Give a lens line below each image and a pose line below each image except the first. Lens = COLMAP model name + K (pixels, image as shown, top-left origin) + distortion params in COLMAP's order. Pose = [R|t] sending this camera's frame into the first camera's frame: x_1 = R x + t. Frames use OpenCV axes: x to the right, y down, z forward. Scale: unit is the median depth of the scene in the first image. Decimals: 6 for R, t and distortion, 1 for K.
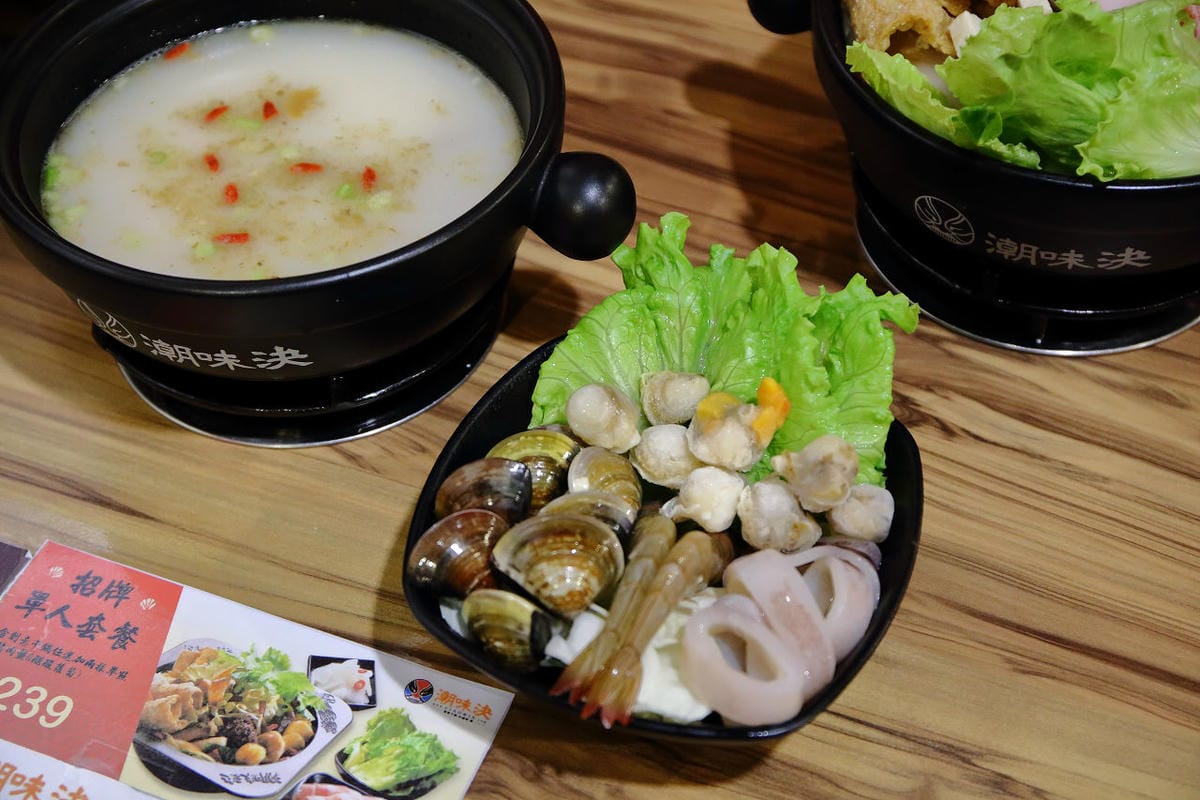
lens RADIAL K [[2067.5, 0, 601.9], [0, 2067.5, 395.6], [0, 0, 1]] dist [0.115827, 0.000000]
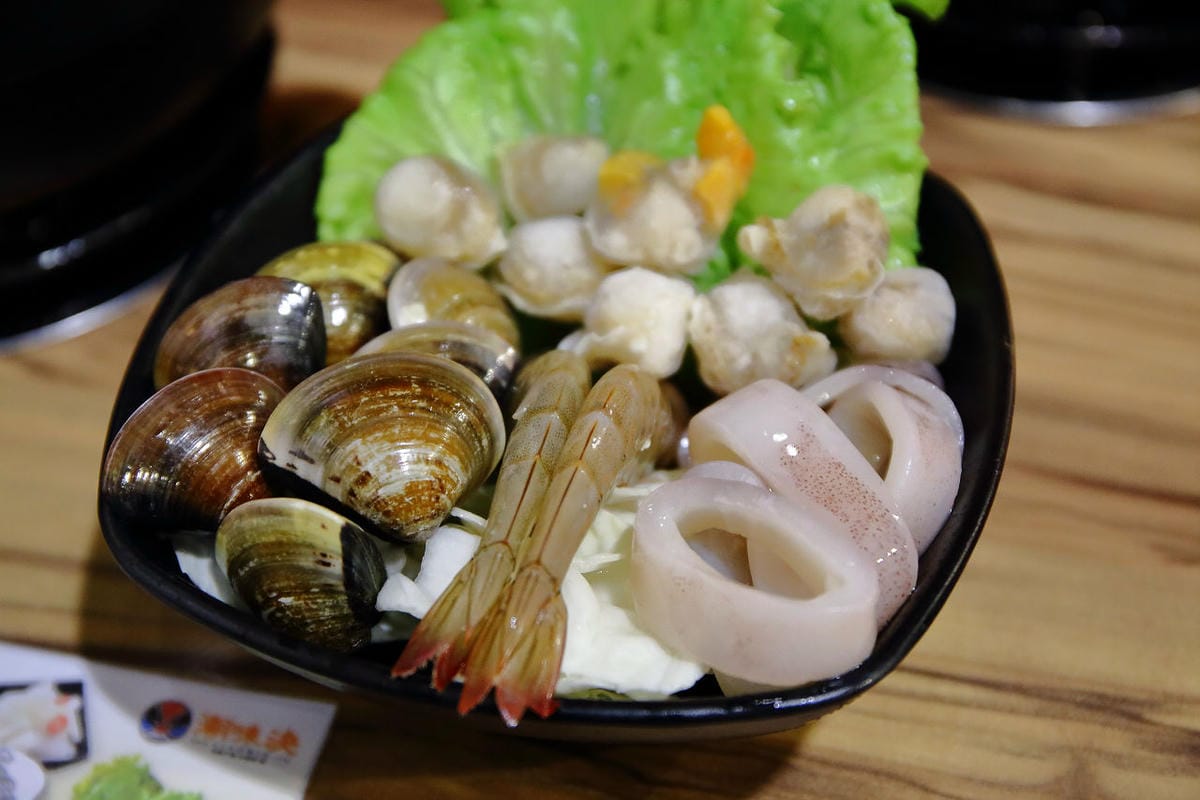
lens RADIAL K [[1827.8, 0, 600.4], [0, 1827.8, 404.5], [0, 0, 1]] dist [0.042467, 0.000000]
pose [[0.989841, -0.110253, 0.089772, -0.006889], [0.115355, 0.991868, -0.053771, 0.100267], [-0.083114, 0.063580, 0.994510, 0.503763]]
